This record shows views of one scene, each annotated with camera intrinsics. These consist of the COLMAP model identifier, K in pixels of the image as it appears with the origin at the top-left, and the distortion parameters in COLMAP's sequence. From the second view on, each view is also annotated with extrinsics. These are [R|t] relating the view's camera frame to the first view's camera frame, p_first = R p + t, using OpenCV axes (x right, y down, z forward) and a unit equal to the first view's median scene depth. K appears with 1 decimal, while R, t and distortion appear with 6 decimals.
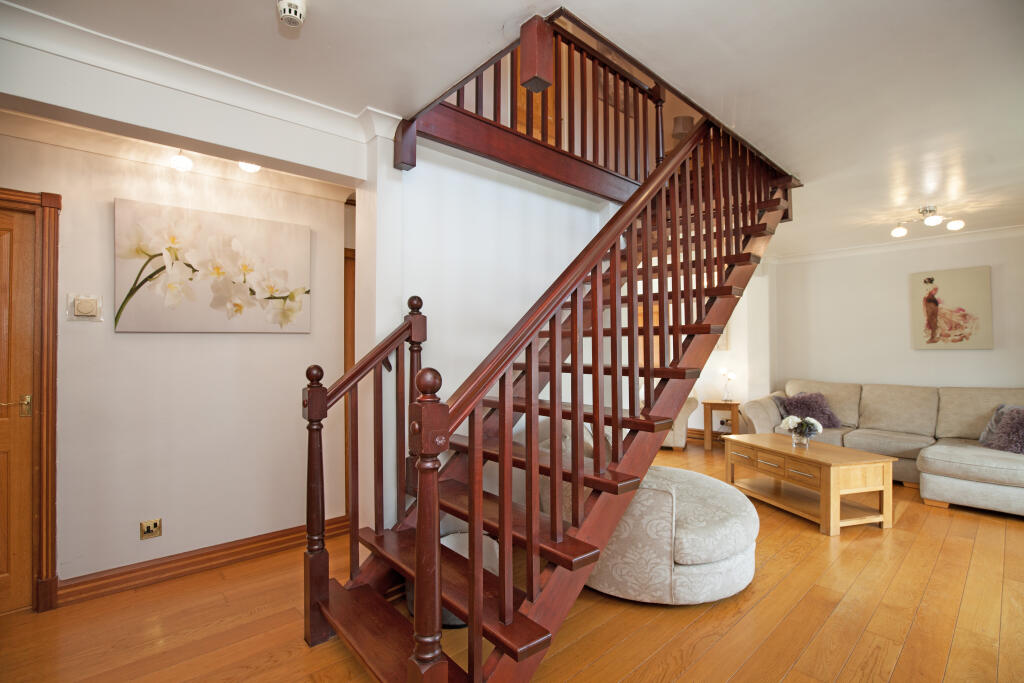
lens RADIAL K [[498.0, 0, 512.0], [0, 498.0, 341.5], [0, 0, 1]] dist [-0.001711, 0.000201]
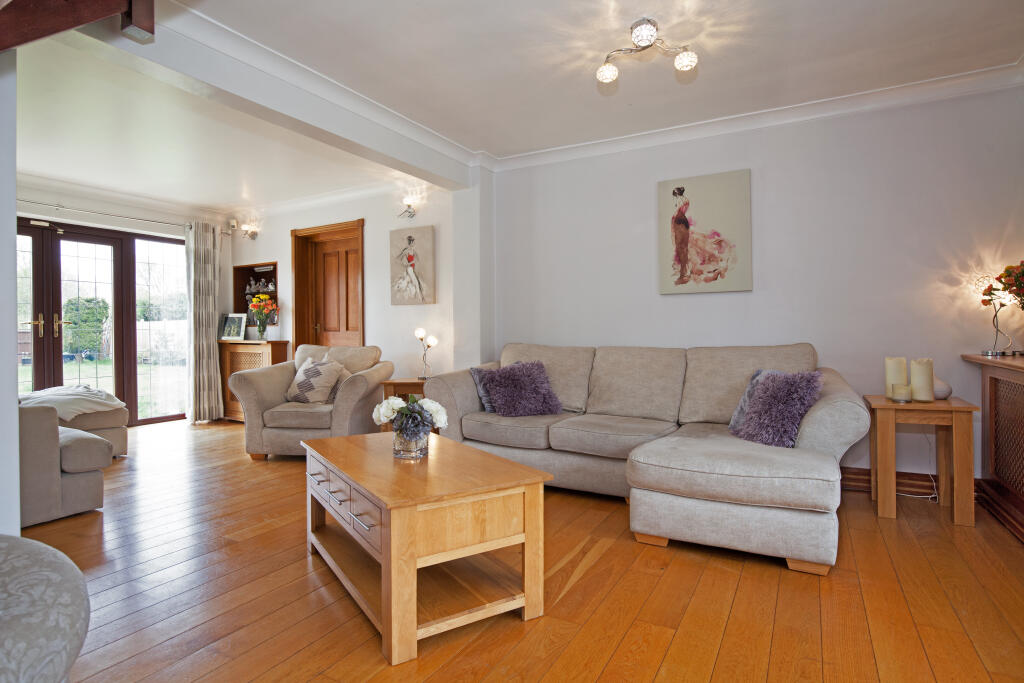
lens RADIAL K [[533.4, 0, 512.0], [0, 533.4, 341.5], [0, 0, 1]] dist [-0.026311, -0.000228]
pose [[0.961498, -0.003646, 0.274787, 0.449907], [-0.002562, 0.999750, 0.022229, 0.070056], [-0.274799, -0.022077, 0.961248, 0.388527]]
